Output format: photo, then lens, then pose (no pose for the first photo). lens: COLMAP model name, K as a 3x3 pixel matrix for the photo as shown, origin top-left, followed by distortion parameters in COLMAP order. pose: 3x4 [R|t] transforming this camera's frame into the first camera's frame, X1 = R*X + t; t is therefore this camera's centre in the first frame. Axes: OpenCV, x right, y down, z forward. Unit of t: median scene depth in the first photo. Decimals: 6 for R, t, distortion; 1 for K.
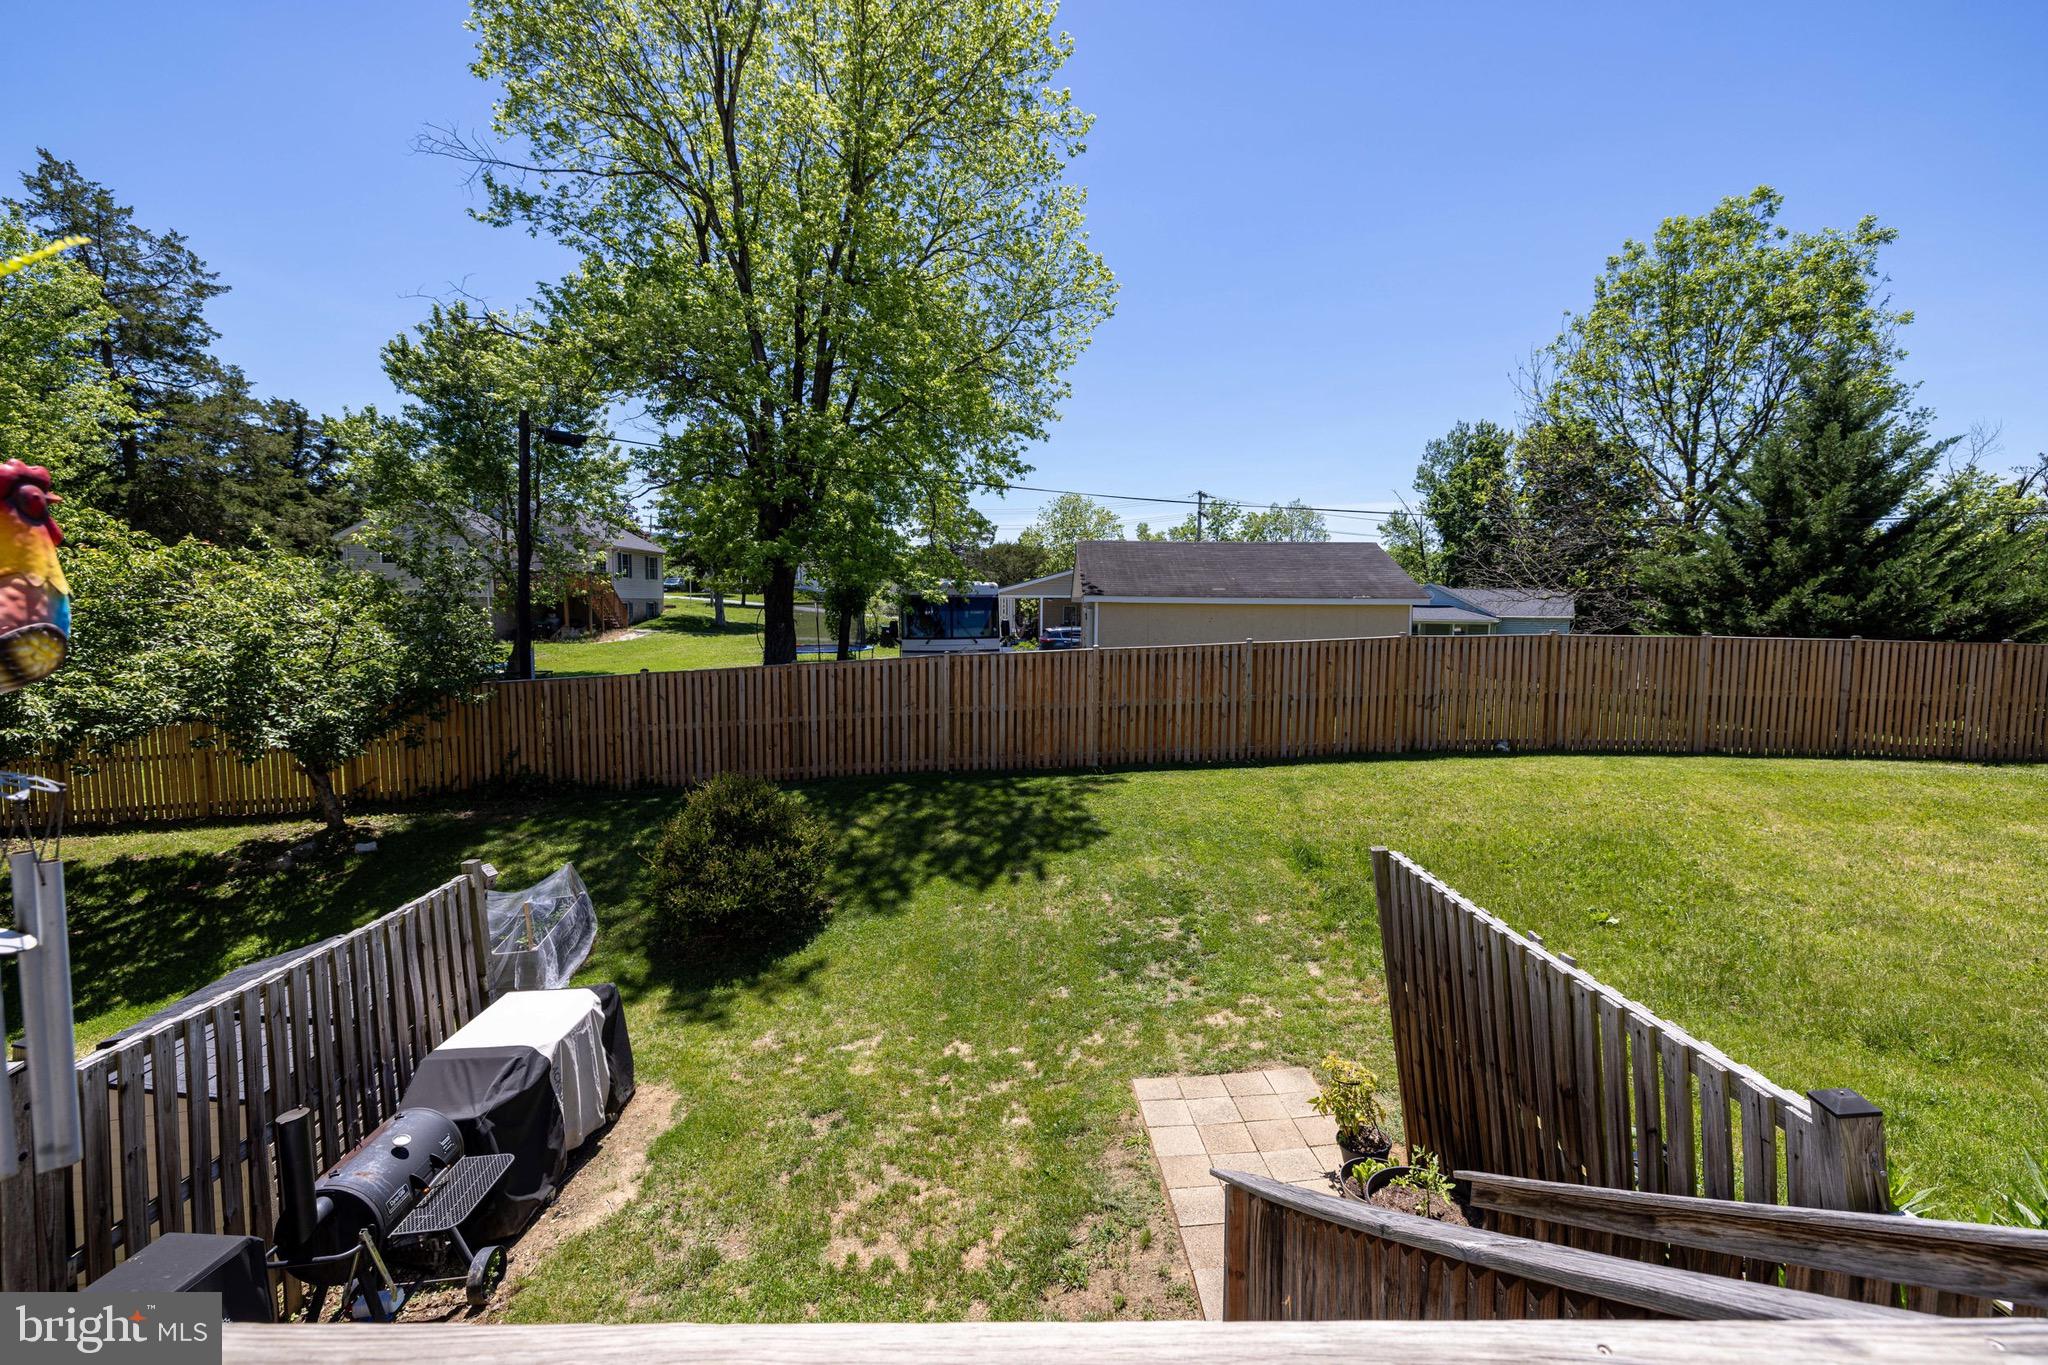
lens RADIAL K [[859.1, 0, 1007.8], [0, 859.1, 673.1], [0, 0, 1]] dist [-0.000054, -0.001463]
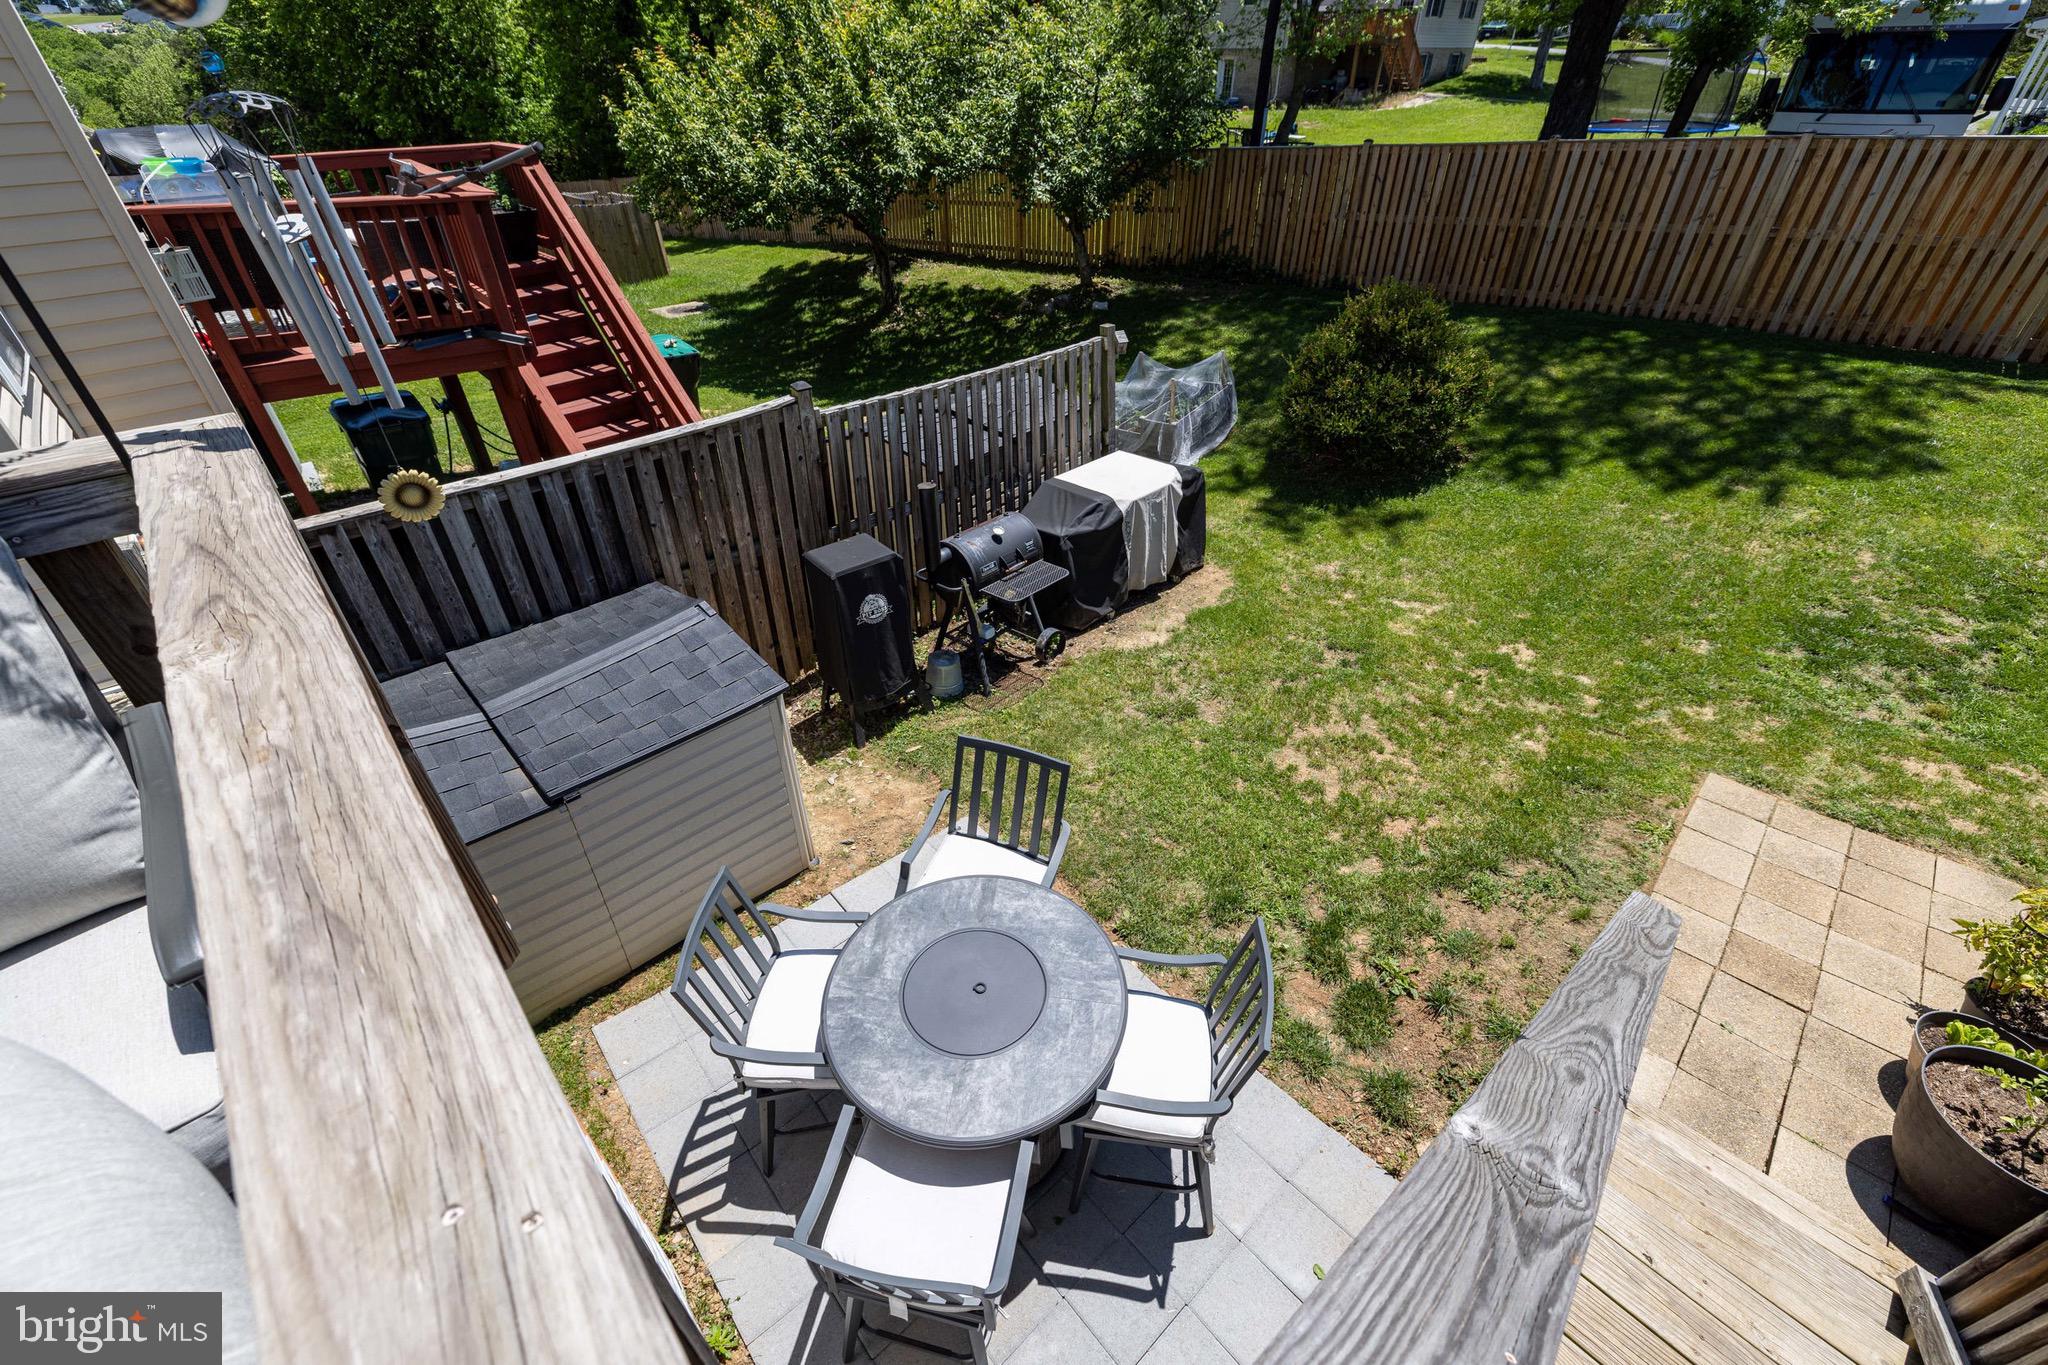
lens RADIAL K [[859.1, 0, 1018.0], [0, 859.1, 656.4], [0, 0, 1]] dist [-0.000054, -0.001463]
pose [[0.688758, 0.408614, -0.598871, 0.055474], [-0.051710, 0.851623, 0.521597, 0.005128], [0.723145, -0.328287, 0.607692, 0.045781]]
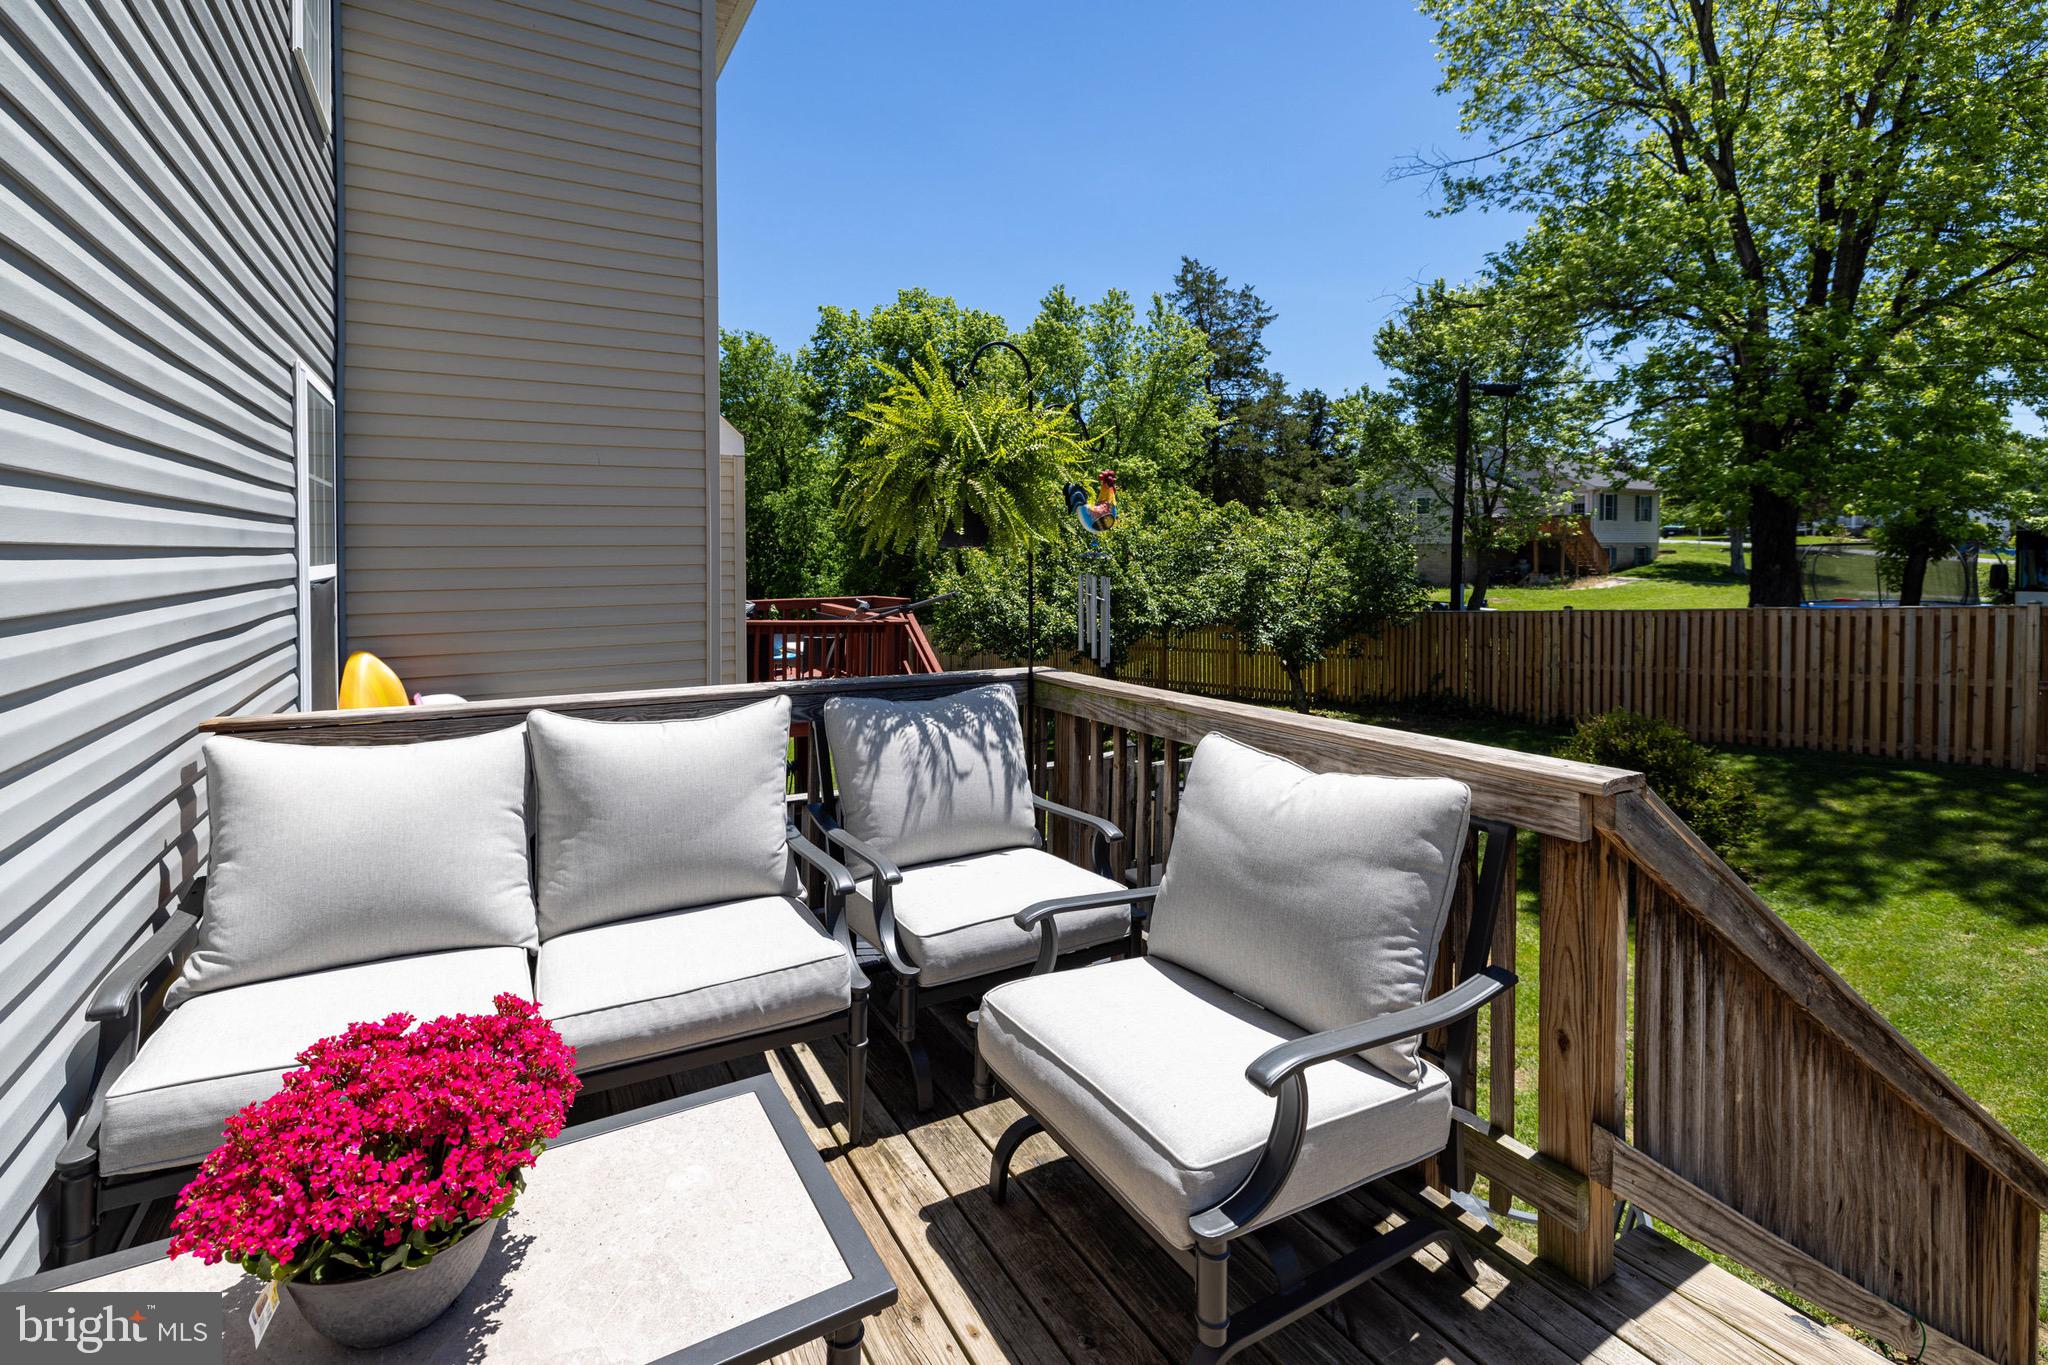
lens RADIAL K [[859.1, 0, 954.2], [0, 859.1, 559.6], [0, 0, 1]] dist [-0.000054, -0.001463]
pose [[0.461102, 0.002069, -0.887345, 0.118292], [-0.066972, 0.997226, -0.032476, 0.019002], [0.884816, 0.074402, 0.459961, -0.082583]]
